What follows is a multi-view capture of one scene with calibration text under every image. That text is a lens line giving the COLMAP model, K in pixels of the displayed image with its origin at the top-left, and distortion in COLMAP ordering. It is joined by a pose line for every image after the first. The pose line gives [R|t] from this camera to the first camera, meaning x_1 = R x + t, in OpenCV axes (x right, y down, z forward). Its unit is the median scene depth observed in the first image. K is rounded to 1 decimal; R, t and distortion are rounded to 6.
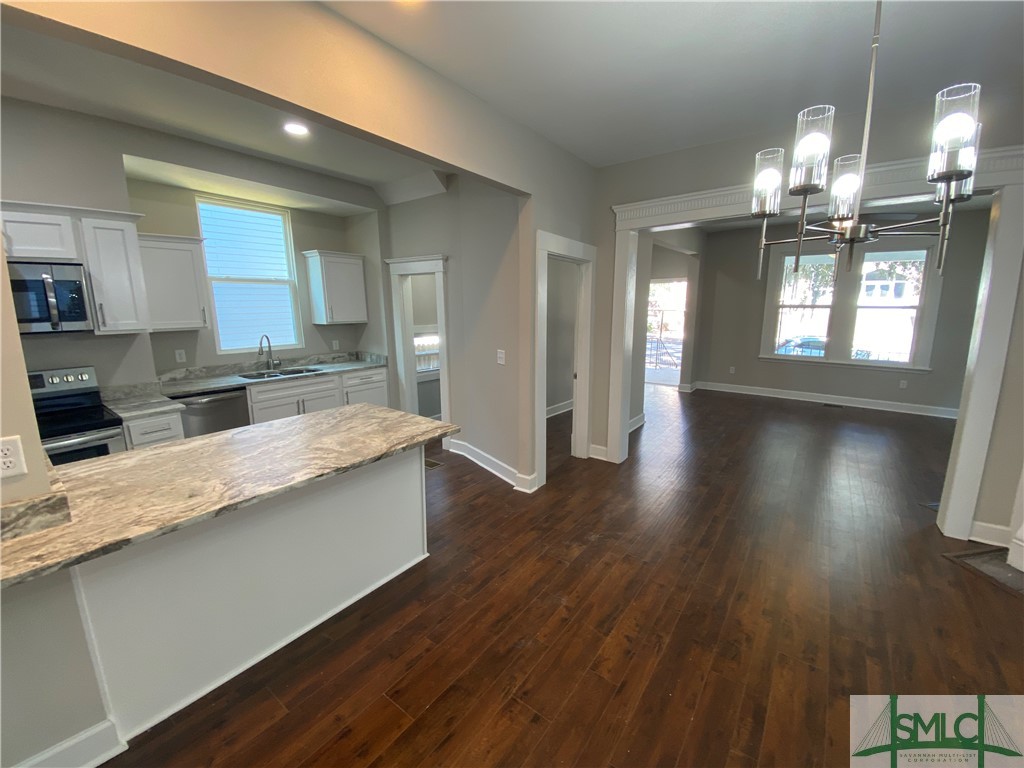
lens RADIAL K [[410.6, 0, 516.1], [0, 410.6, 384.6], [0, 0, 1]] dist [0.017990, -0.023248]
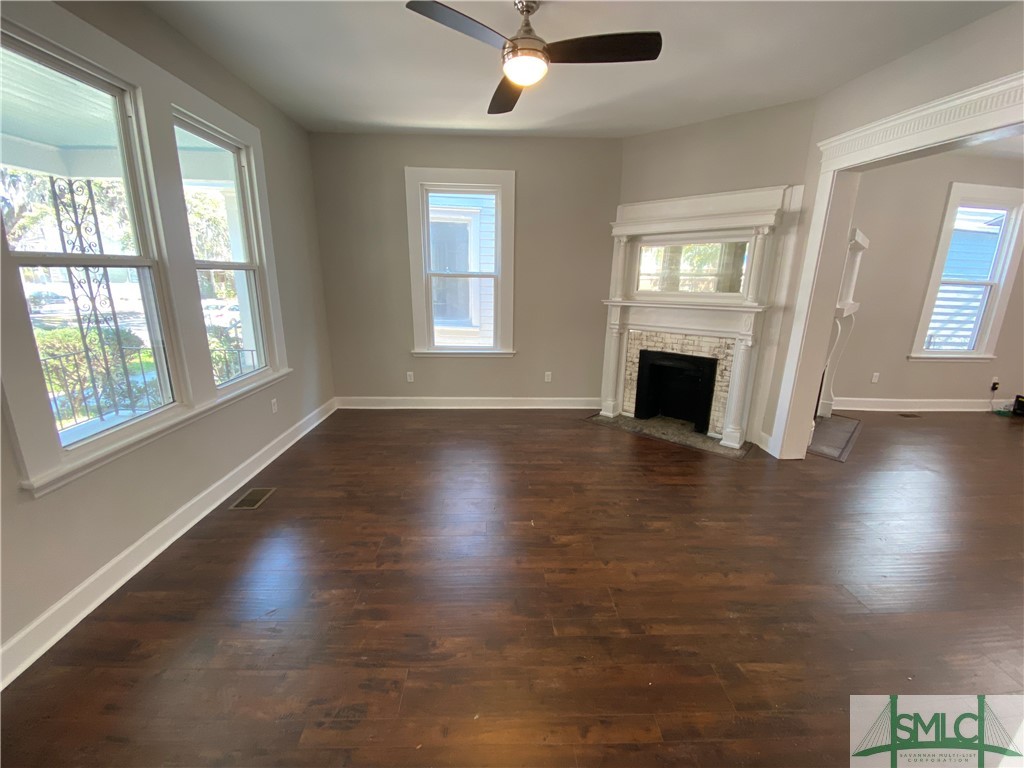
lens RADIAL K [[420.9, 0, 509.0], [0, 420.9, 386.0], [0, 0, 1]] dist [0.029950, -0.025891]
pose [[-0.629760, -0.206575, 0.748818, 0.508064], [0.132042, 0.921494, 0.365259, -0.325892], [-0.765485, 0.328901, -0.553043, 1.752689]]
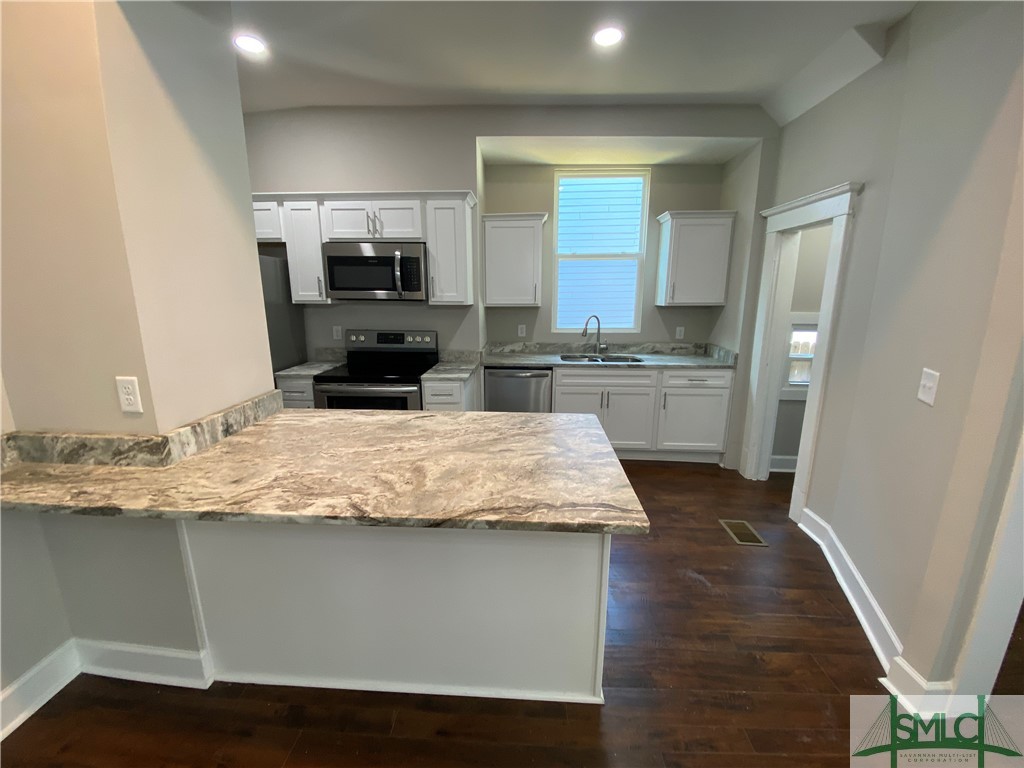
lens RADIAL K [[411.7, 0, 509.9], [0, 411.7, 385.5], [0, 0, 1]] dist [0.031175, -0.023566]
pose [[0.547477, 0.183472, -0.816460, 0.075850], [-0.160650, 0.980565, 0.112625, -0.044183], [0.821256, 0.069505, 0.566311, 0.369395]]
